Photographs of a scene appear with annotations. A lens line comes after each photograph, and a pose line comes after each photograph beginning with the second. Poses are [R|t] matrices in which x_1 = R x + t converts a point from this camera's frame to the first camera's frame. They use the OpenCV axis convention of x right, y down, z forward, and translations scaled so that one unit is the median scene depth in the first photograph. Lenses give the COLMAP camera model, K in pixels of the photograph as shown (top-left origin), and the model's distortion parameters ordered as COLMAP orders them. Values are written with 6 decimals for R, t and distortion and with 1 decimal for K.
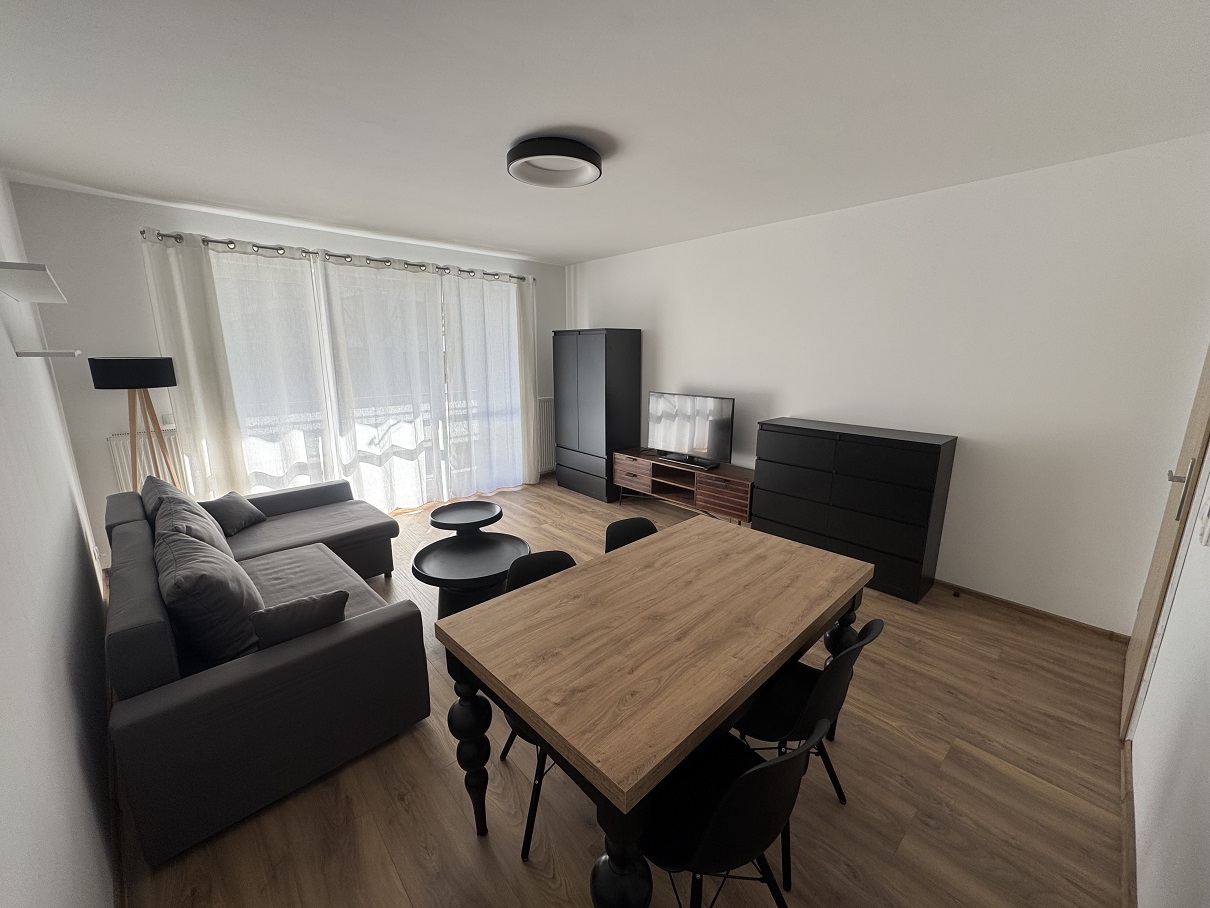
lens RADIAL K [[483.3, 0, 609.3], [0, 483.3, 450.8], [0, 0, 1]] dist [-0.000076, 0.000398]
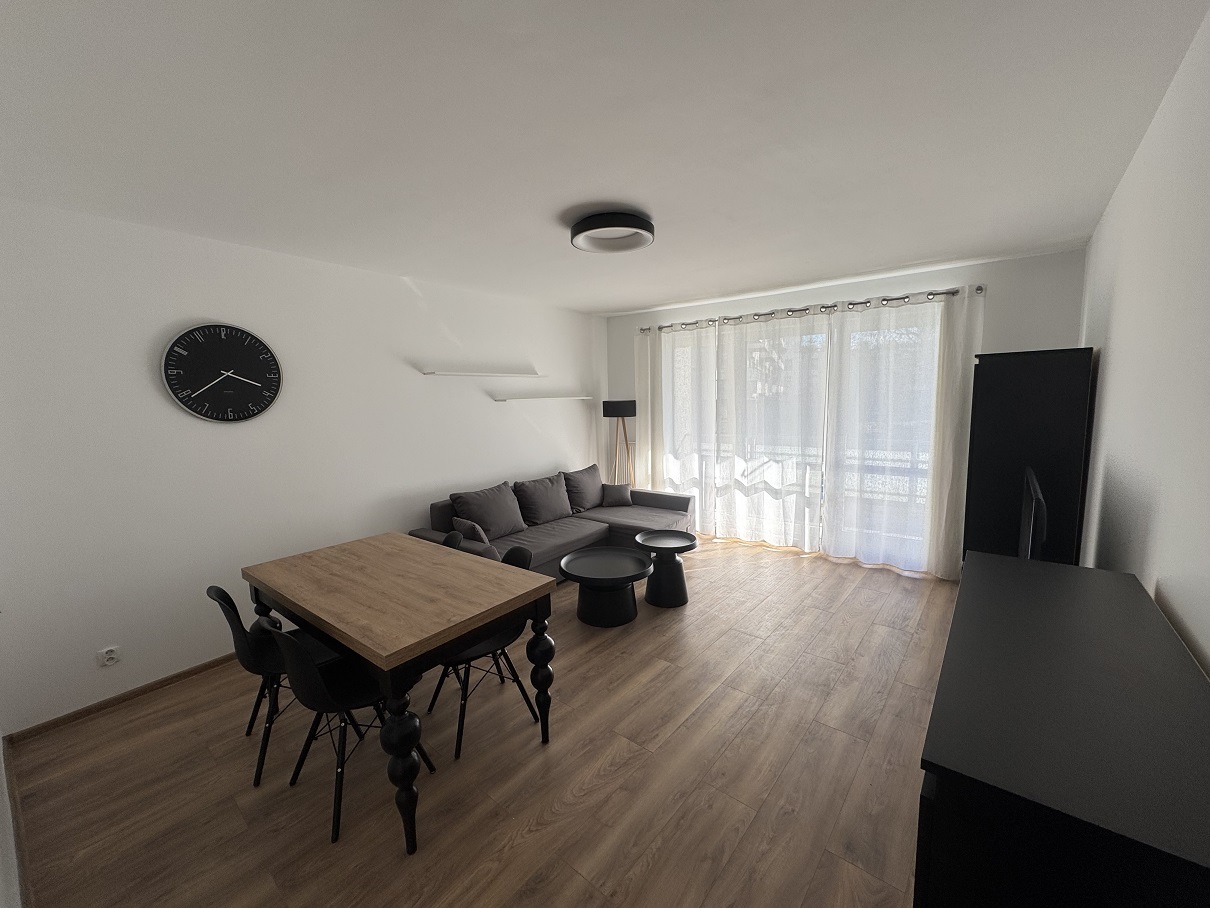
lens RADIAL K [[483.3, 0, 600.6], [0, 483.3, 453.1], [0, 0, 1]] dist [-0.000076, 0.000398]
pose [[0.129902, 0.114260, -0.984921, 0.673243], [-0.185099, 0.978670, 0.089122, -0.121920], [0.974096, 0.170731, 0.148281, 0.577062]]
